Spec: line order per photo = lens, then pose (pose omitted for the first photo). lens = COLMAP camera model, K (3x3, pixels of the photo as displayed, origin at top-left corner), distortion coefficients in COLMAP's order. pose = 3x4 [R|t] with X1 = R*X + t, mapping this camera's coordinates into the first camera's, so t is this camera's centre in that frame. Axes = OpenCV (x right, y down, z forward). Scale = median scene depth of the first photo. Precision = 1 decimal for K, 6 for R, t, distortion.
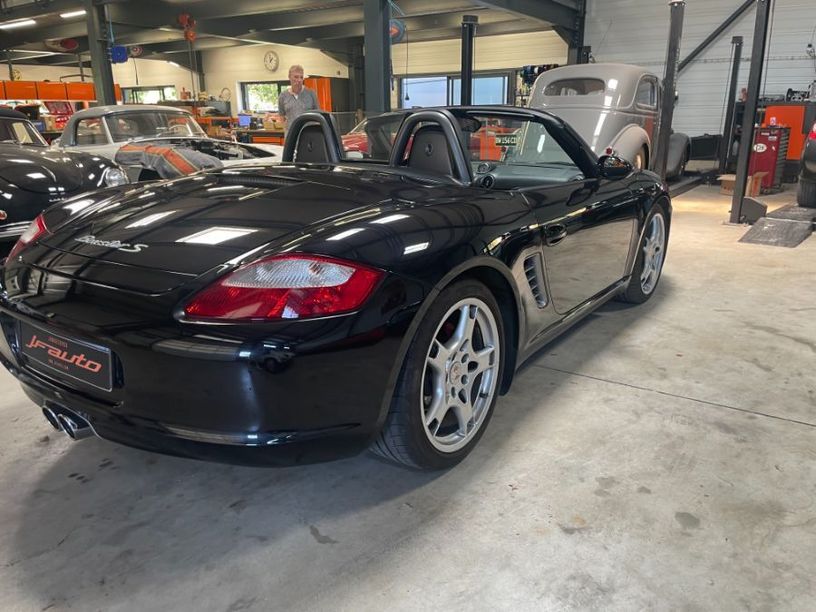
lens RADIAL K [[619.5, 0, 412.6], [0, 619.5, 310.1], [0, 0, 1]] dist [0.099307, -0.136674]
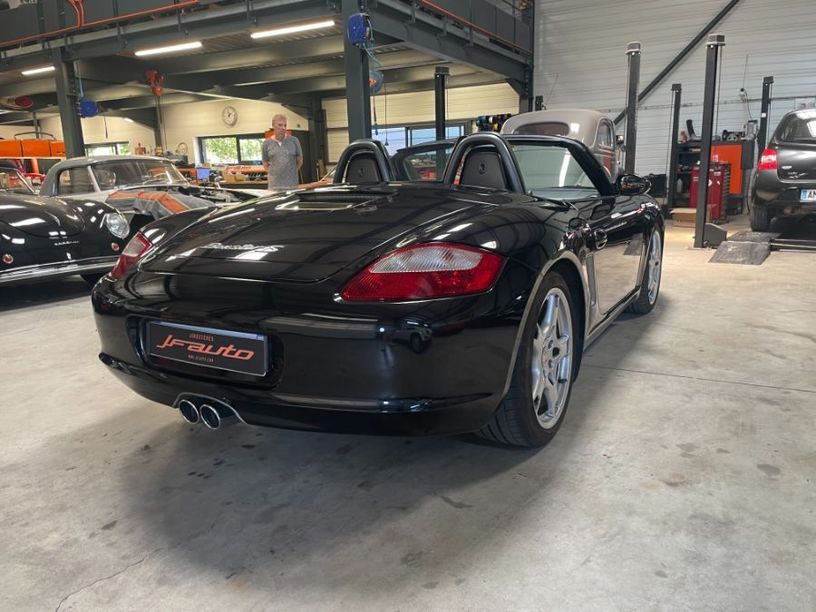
lens RADIAL K [[619.5, 0, 412.6], [0, 619.5, 309.5], [0, 0, 1]] dist [0.099307, -0.136674]
pose [[0.995227, -0.042739, 0.087729, -0.168942], [0.049688, 0.995665, -0.078627, 0.060656], [-0.083989, 0.082611, 0.993036, -0.056426]]
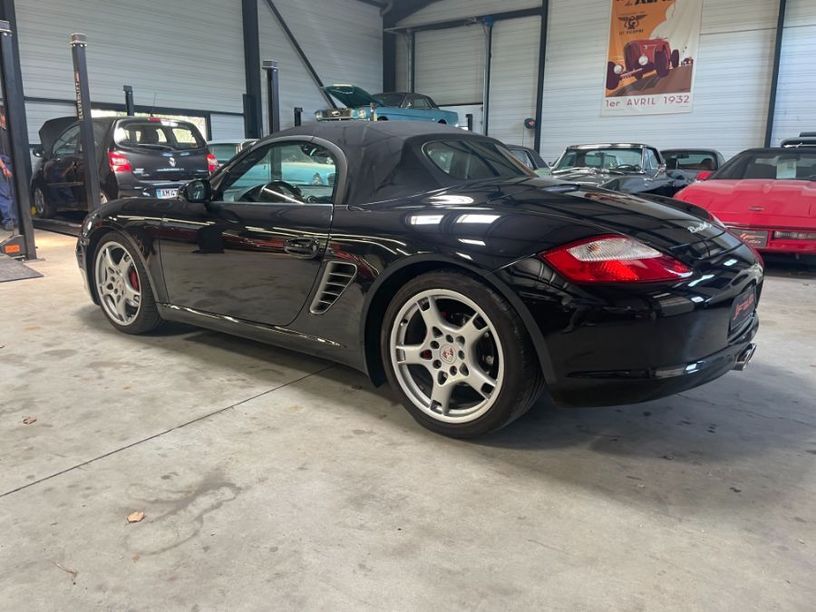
lens RADIAL K [[619.5, 0, 397.2], [0, 619.5, 295.5], [0, 0, 1]] dist [0.099307, -0.136674]
pose [[0.050923, -0.206142, 0.977196, -1.106809], [0.291320, 0.938979, 0.182899, -0.241185], [-0.955269, 0.275363, 0.107869, 0.905089]]
